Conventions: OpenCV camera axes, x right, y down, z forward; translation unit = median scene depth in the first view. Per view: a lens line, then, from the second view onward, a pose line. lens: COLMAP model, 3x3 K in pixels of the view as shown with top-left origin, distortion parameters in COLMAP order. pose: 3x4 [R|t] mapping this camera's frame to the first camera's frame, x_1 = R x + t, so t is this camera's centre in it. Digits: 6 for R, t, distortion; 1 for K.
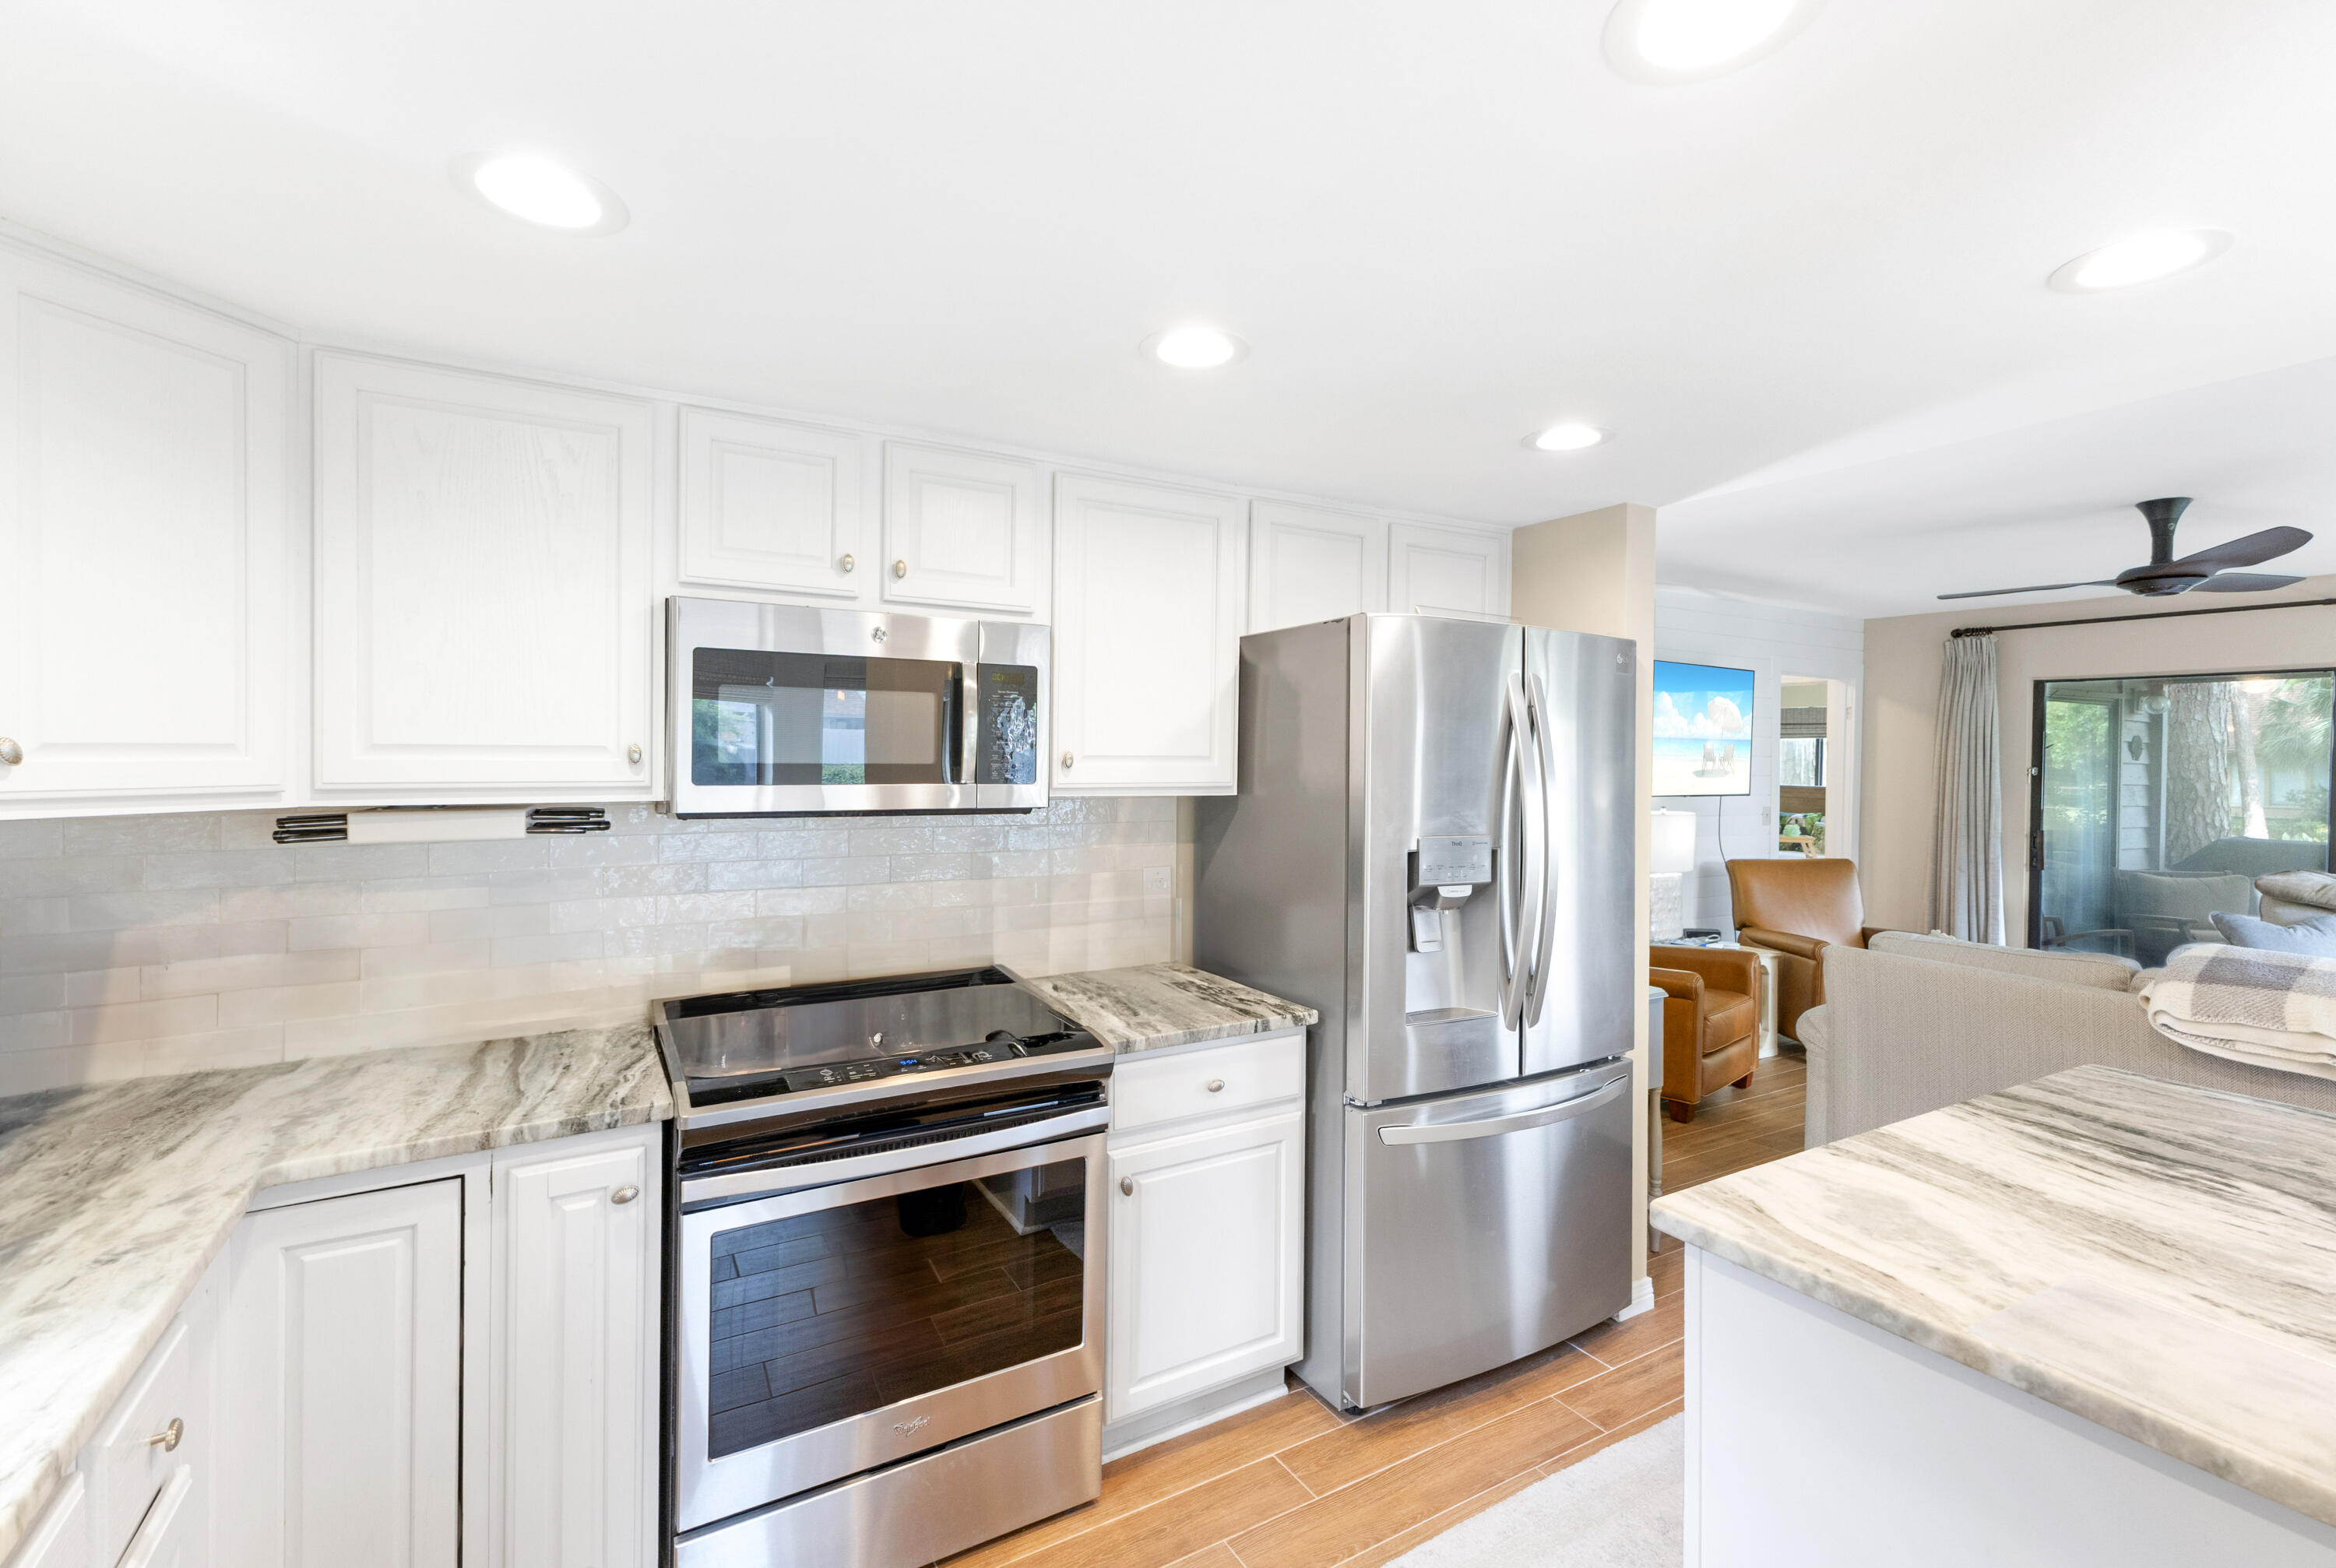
lens RADIAL K [[1029.7, 0, 1168.0], [0, 1029.7, 784.0], [0, 0, 1]] dist [-0.000082, 0.000018]
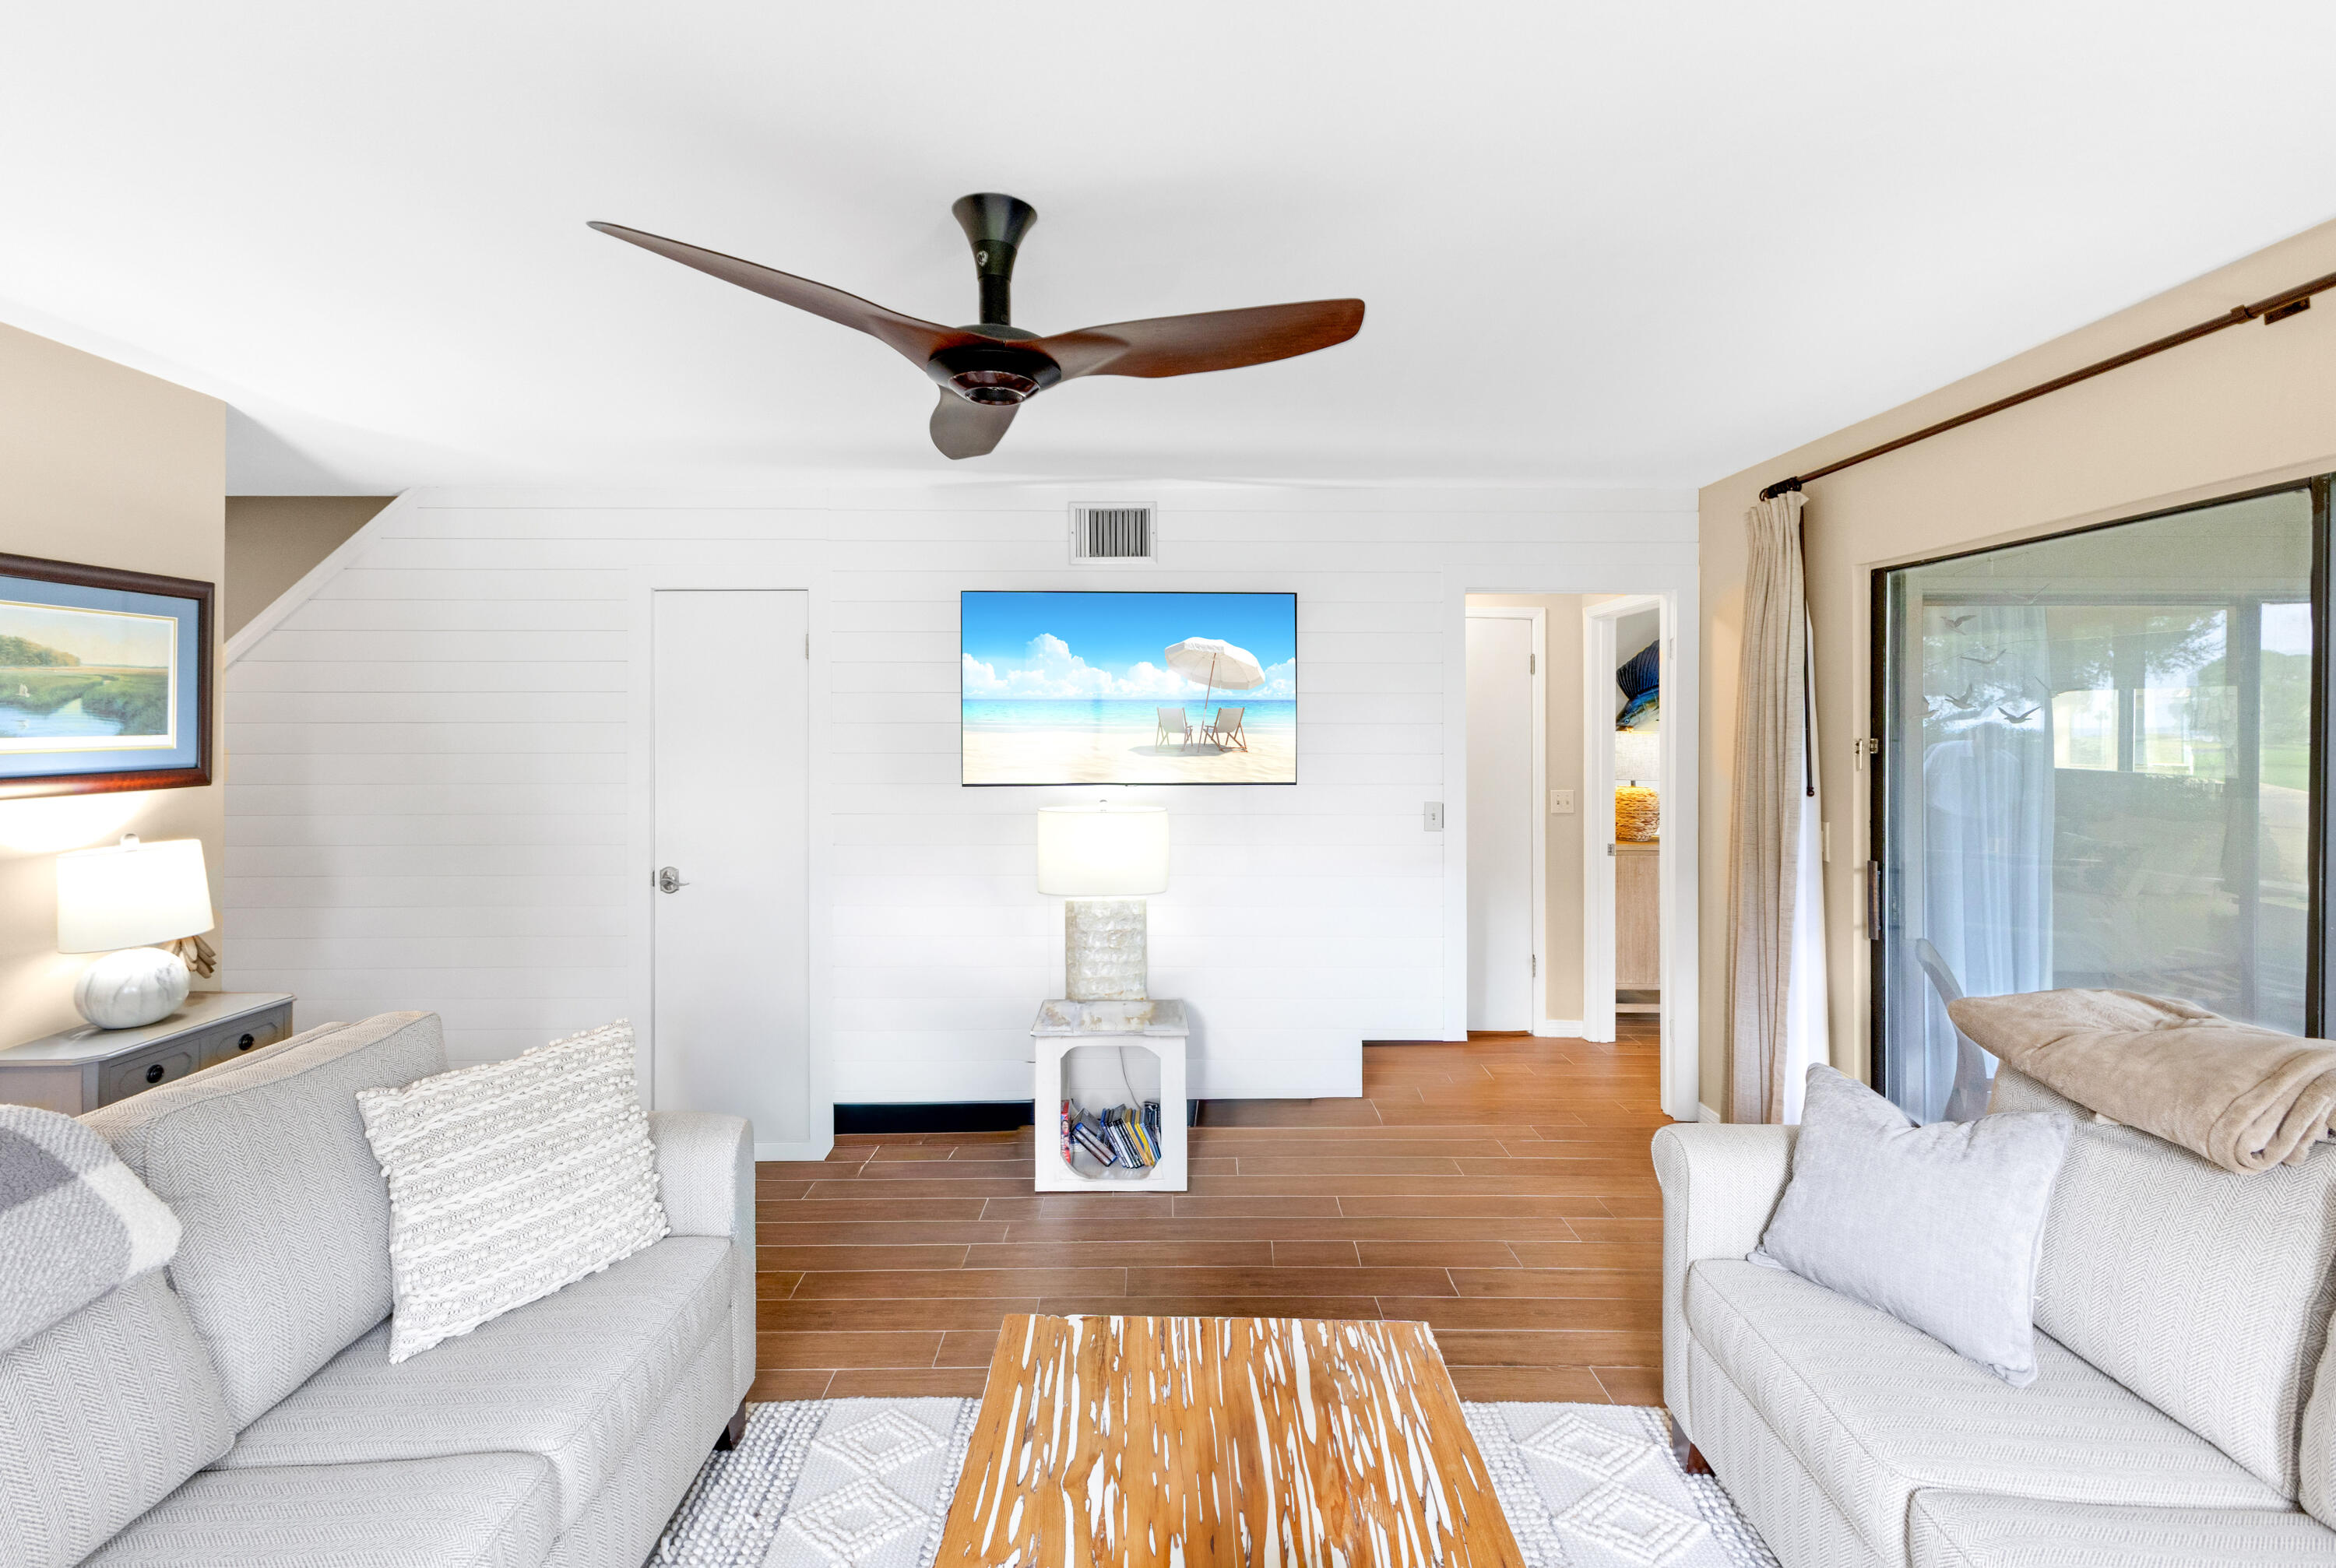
lens RADIAL K [[1054.8, 0, 1159.4], [0, 1054.8, 722.5], [0, 0, 1]] dist [-0.000250, 0.000490]
pose [[0.873835, -0.014642, -0.486002, 0.834044], [-0.005416, 0.999191, -0.039841, -0.000826], [0.486192, 0.037446, 0.873049, 0.391020]]
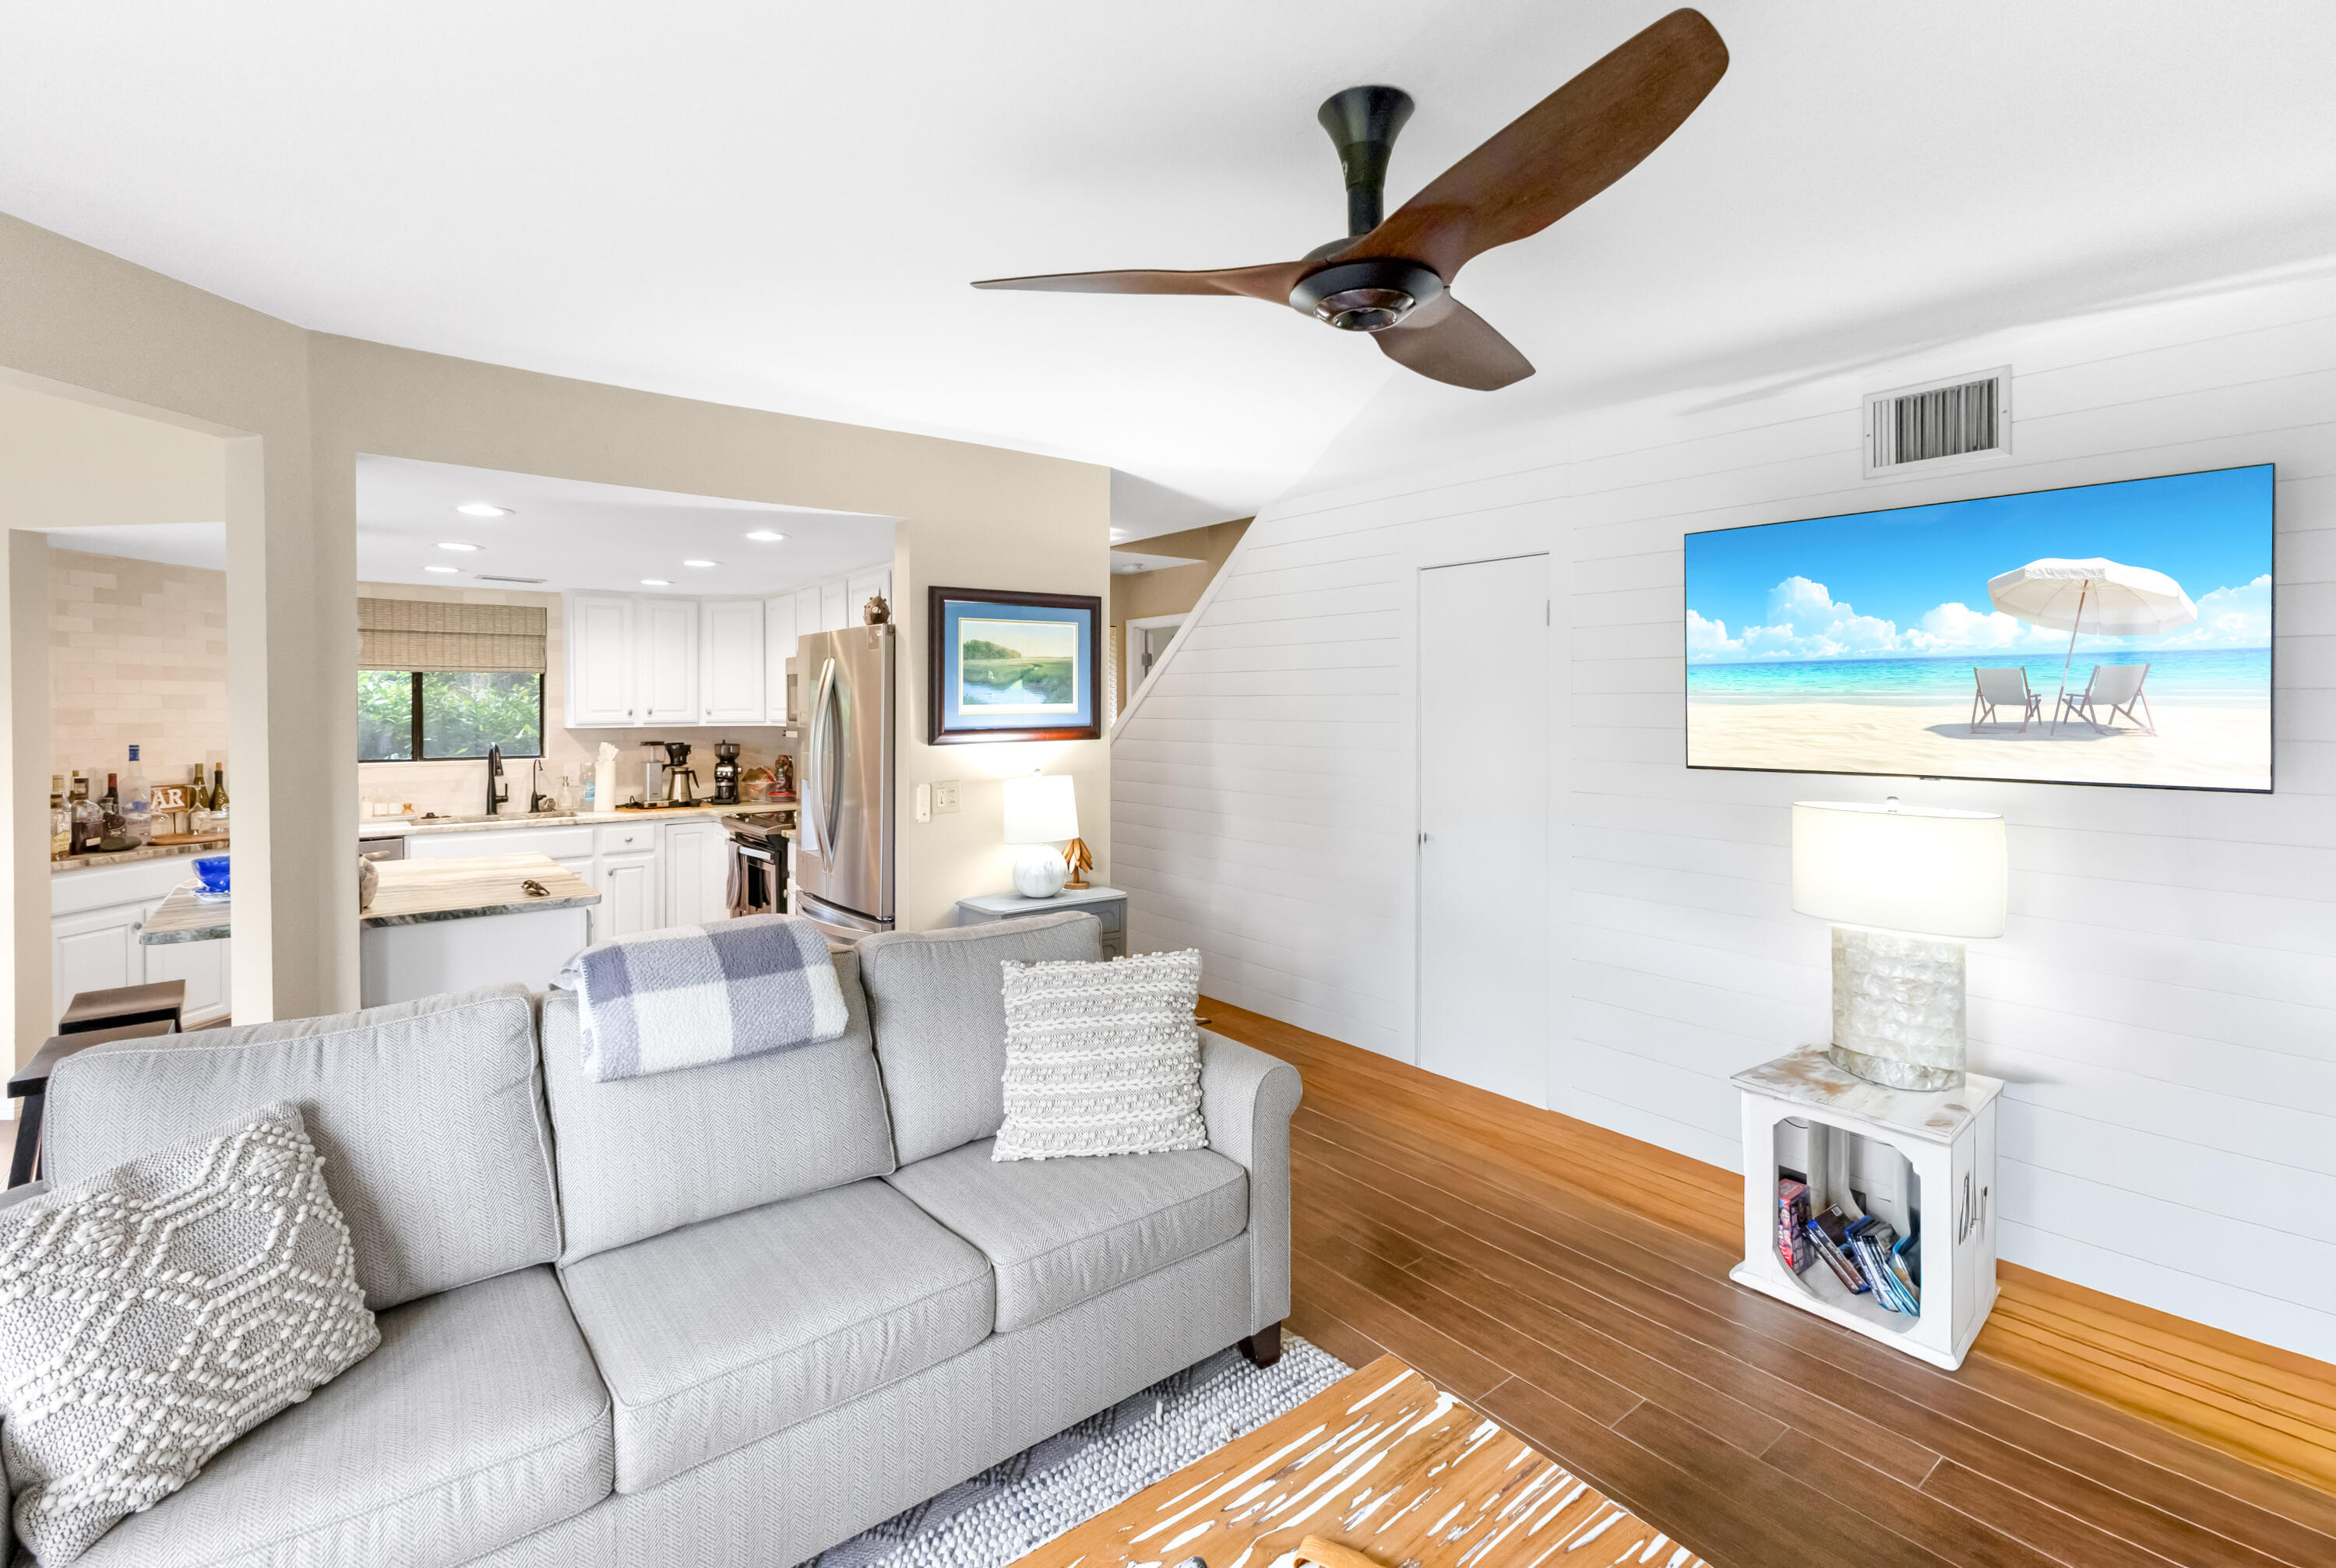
lens RADIAL K [[1054.9, 0, 1159.4], [0, 1054.9, 722.5], [0, 0, 1]] dist [-0.000250, 0.000490]
pose [[0.145450, 0.005263, -0.989352, 0.910765], [-0.032977, 0.999456, 0.000468, -0.001779], [0.988816, 0.032558, 0.145545, 0.557572]]
